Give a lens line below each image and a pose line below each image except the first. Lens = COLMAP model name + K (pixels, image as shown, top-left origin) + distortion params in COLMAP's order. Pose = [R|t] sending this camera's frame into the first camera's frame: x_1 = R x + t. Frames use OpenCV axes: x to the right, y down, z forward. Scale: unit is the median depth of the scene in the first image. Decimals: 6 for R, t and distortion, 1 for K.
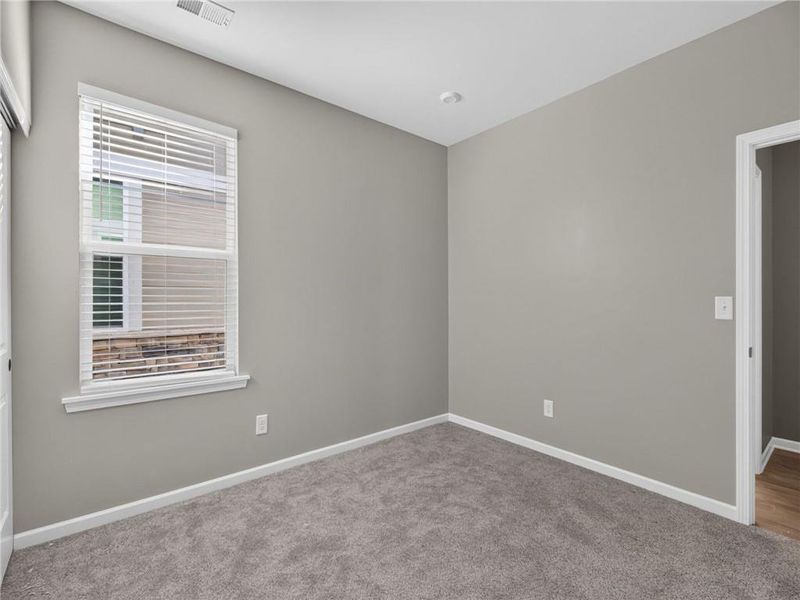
lens RADIAL K [[372.8, 0, 401.6], [0, 372.8, 296.9], [0, 0, 1]] dist [-0.002047, 0.000523]
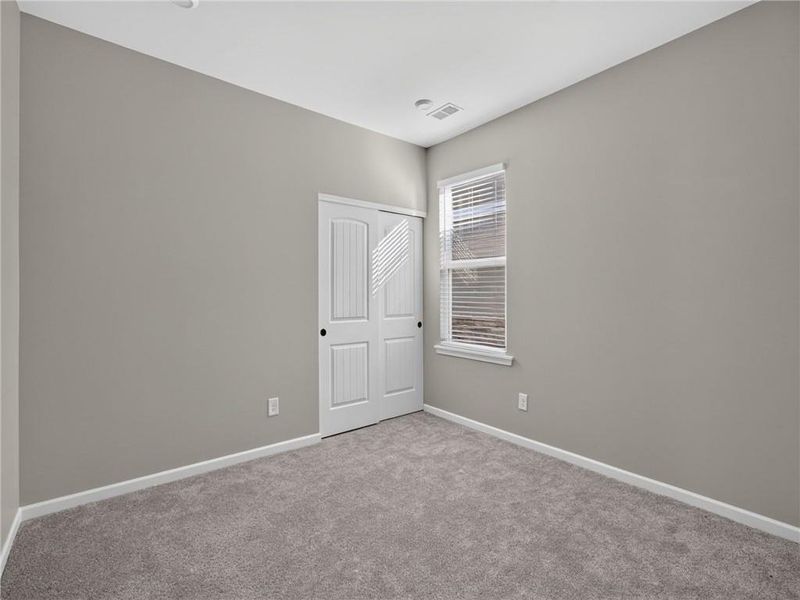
lens RADIAL K [[375.5, 0, 399.8], [0, 375.5, 296.9], [0, 0, 1]] dist [0.000658, 0.001004]
pose [[-0.023608, 0.000582, -0.999721, 0.885934], [0.003593, 0.999993, 0.000497, 0.012205], [0.999715, -0.003581, -0.023610, 0.699676]]
